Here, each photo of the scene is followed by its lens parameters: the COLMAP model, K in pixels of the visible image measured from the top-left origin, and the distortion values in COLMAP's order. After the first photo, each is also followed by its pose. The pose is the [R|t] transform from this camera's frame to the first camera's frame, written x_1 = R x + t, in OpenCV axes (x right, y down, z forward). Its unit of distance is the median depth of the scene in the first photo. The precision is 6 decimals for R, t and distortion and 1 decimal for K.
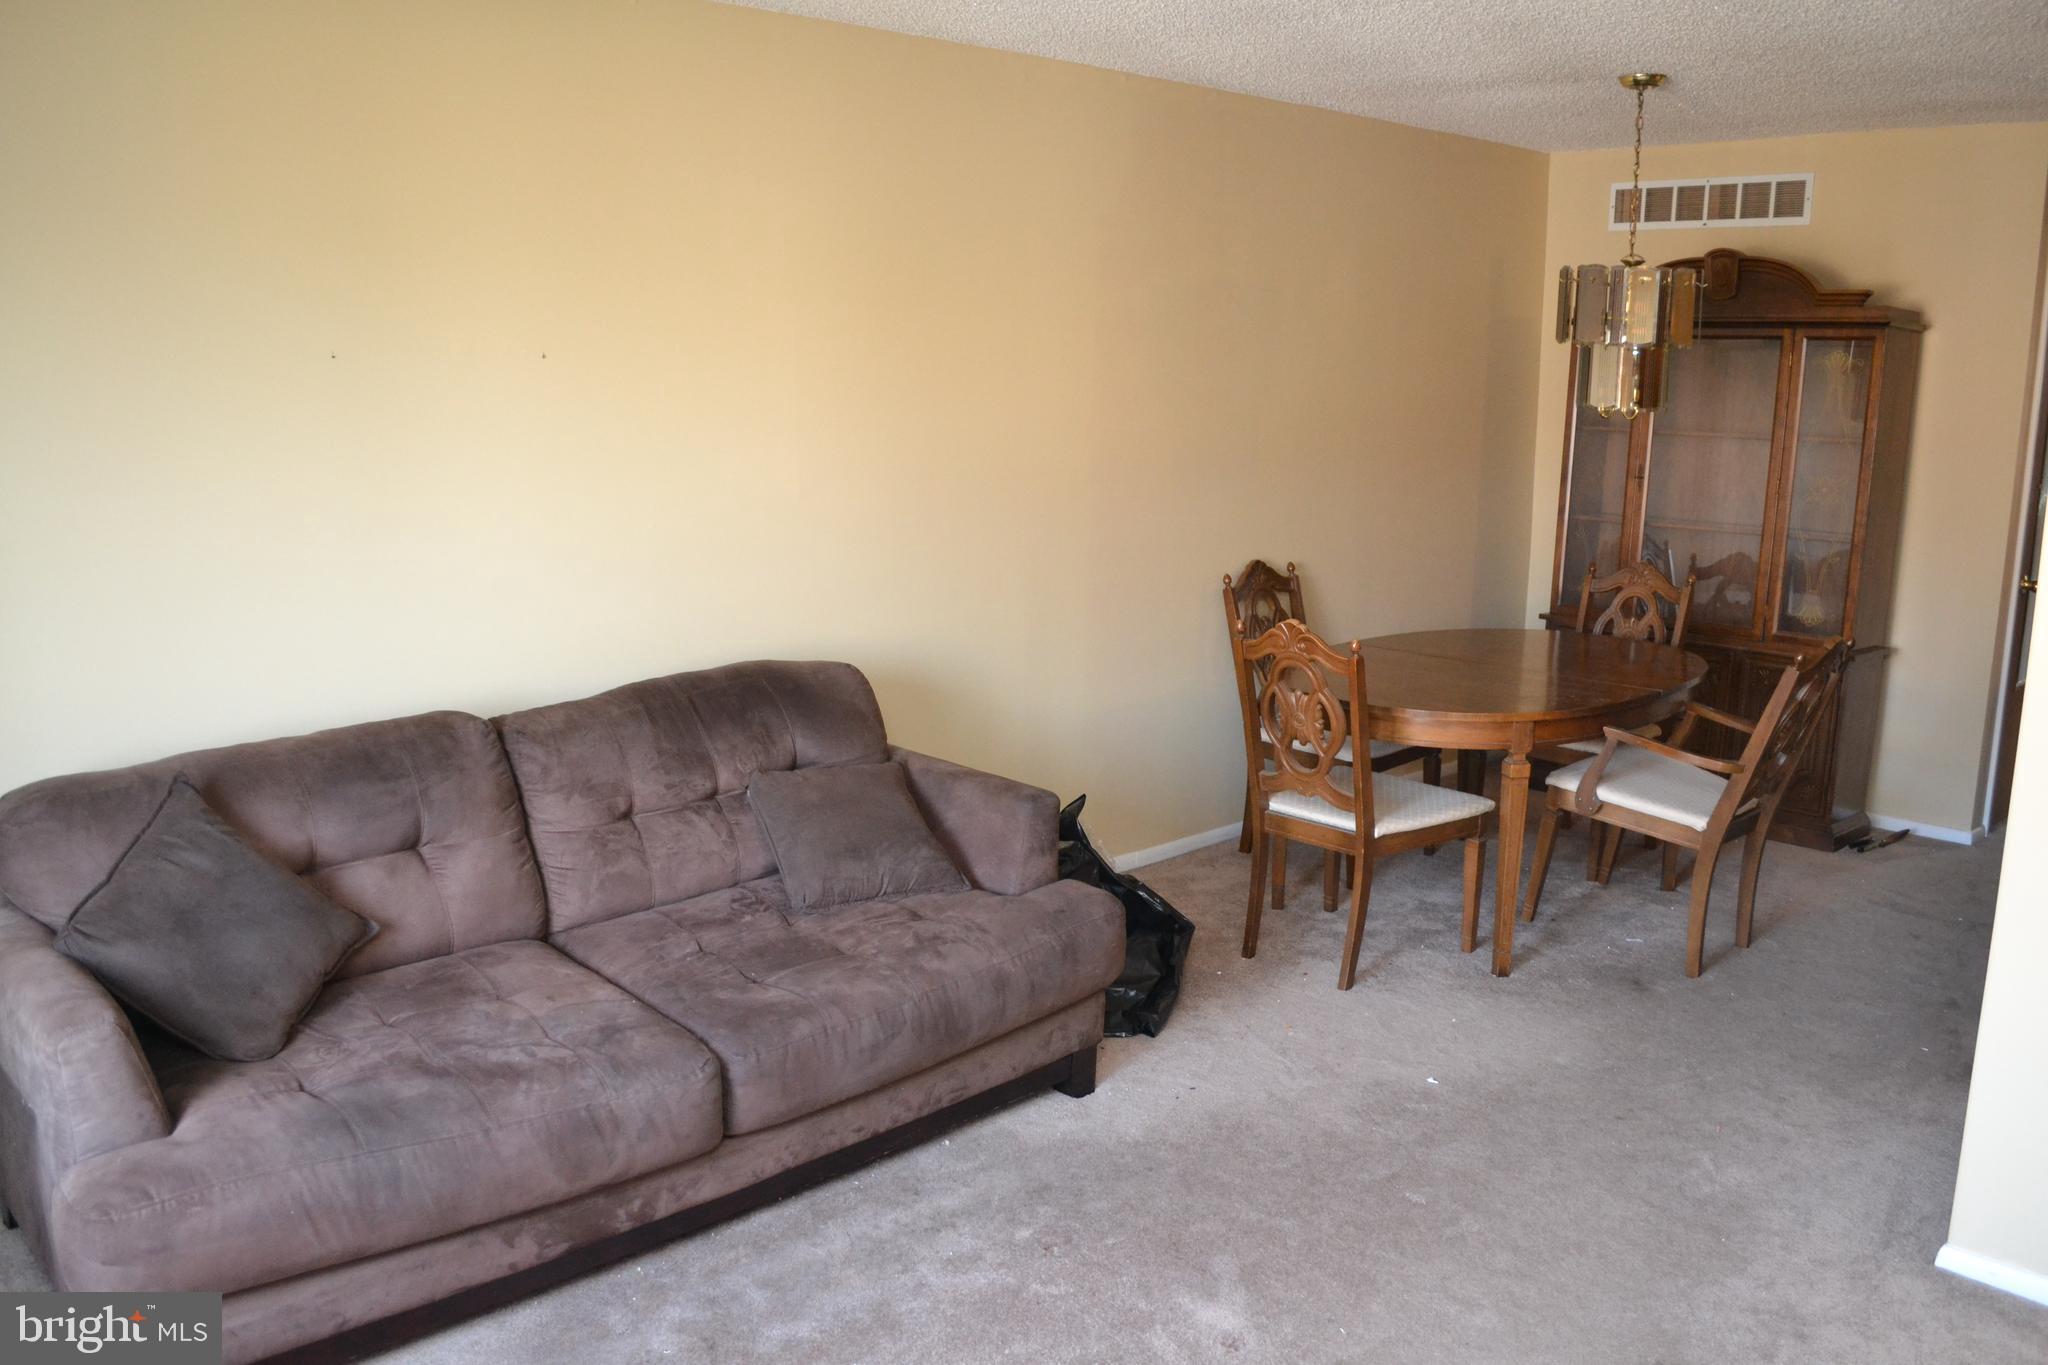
lens RADIAL K [[1638.3, 0, 1029.1], [0, 1638.3, 724.2], [0, 0, 1]] dist [-0.084325, 0.014858]
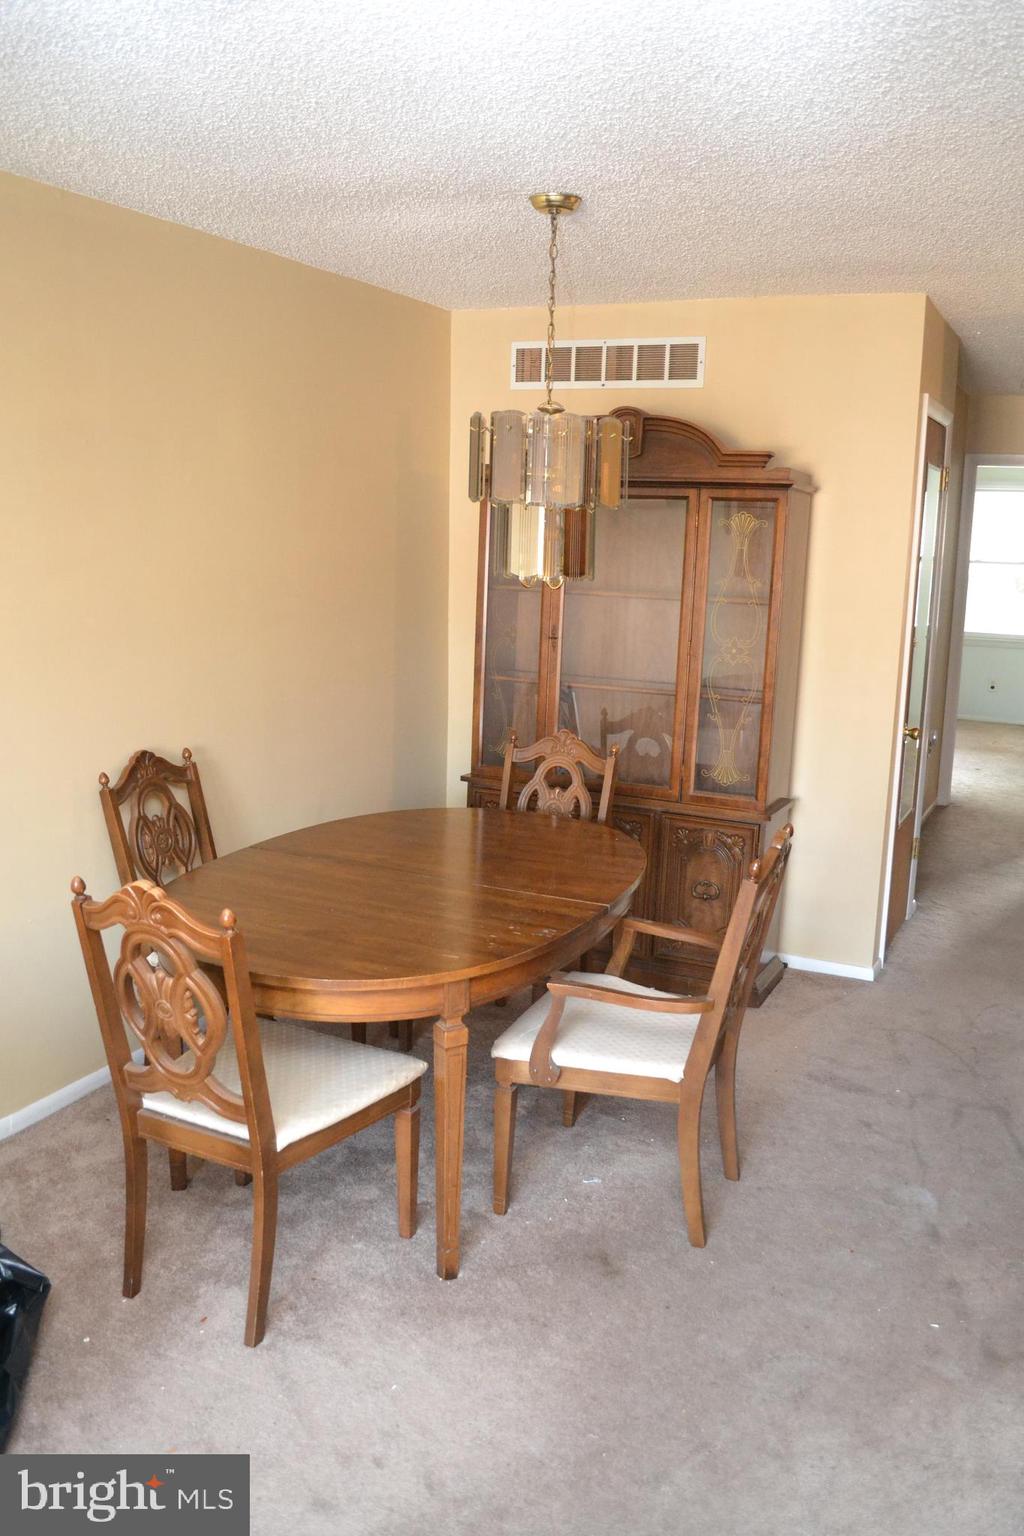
lens RADIAL K [[1228.8, 0, 516.1], [0, 1228.8, 762.1], [0, 0, 1]] dist [-0.084325, 0.014858]
pose [[0.936672, -0.049843, 0.346643, 0.108858], [0.055406, 0.998445, -0.006148, -0.086153], [-0.345798, 0.024965, 0.937977, 0.358975]]
